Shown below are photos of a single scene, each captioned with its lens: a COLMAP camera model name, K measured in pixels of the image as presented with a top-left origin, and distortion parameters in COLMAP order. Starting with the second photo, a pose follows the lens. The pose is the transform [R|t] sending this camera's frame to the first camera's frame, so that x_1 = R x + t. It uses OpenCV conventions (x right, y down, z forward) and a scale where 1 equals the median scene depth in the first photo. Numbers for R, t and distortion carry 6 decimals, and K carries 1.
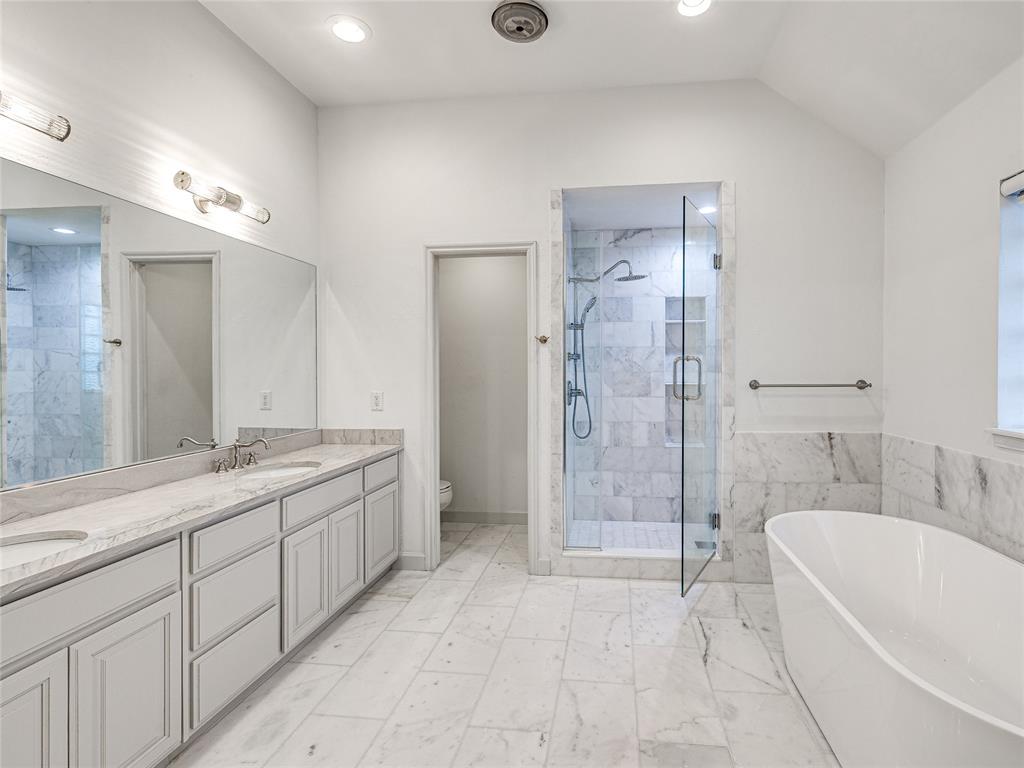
lens RADIAL K [[516.6, 0, 512.0], [0, 516.6, 384.0], [0, 0, 1]] dist [0.001810, 0.000643]
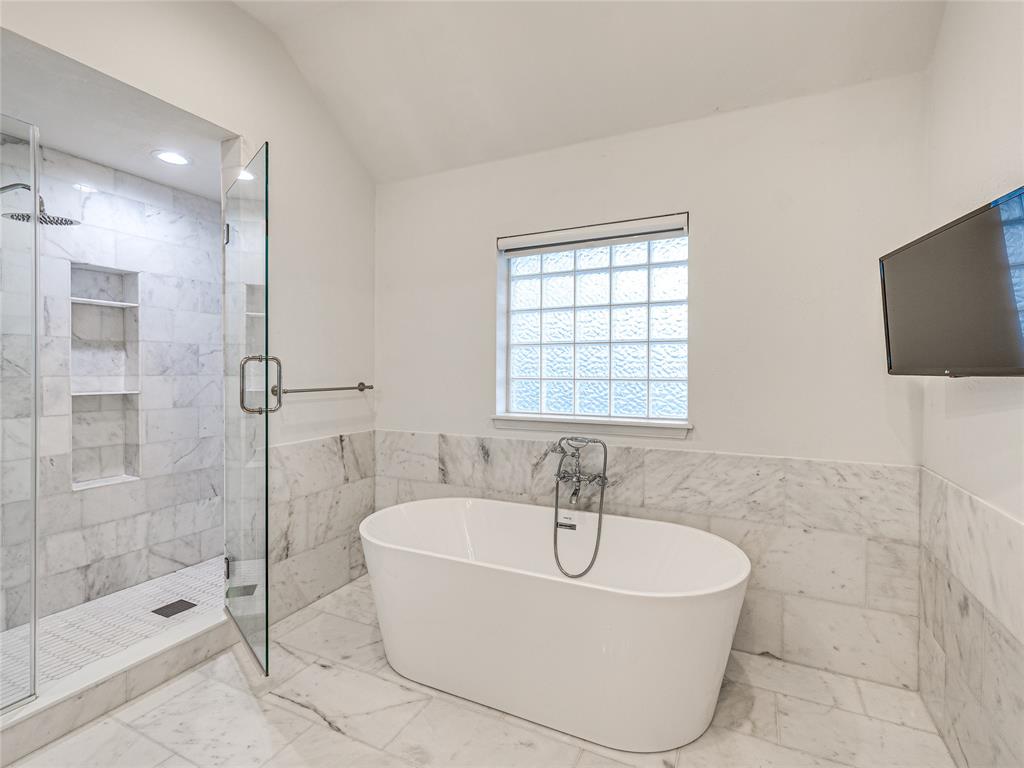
lens RADIAL K [[516.6, 0, 512.0], [0, 516.6, 384.0], [0, 0, 1]] dist [0.001810, 0.000643]
pose [[0.249687, -0.022138, 0.968073, -0.281915], [0.026245, 0.999526, 0.016088, -0.013724], [-0.967971, 0.021390, 0.250150, 0.433372]]
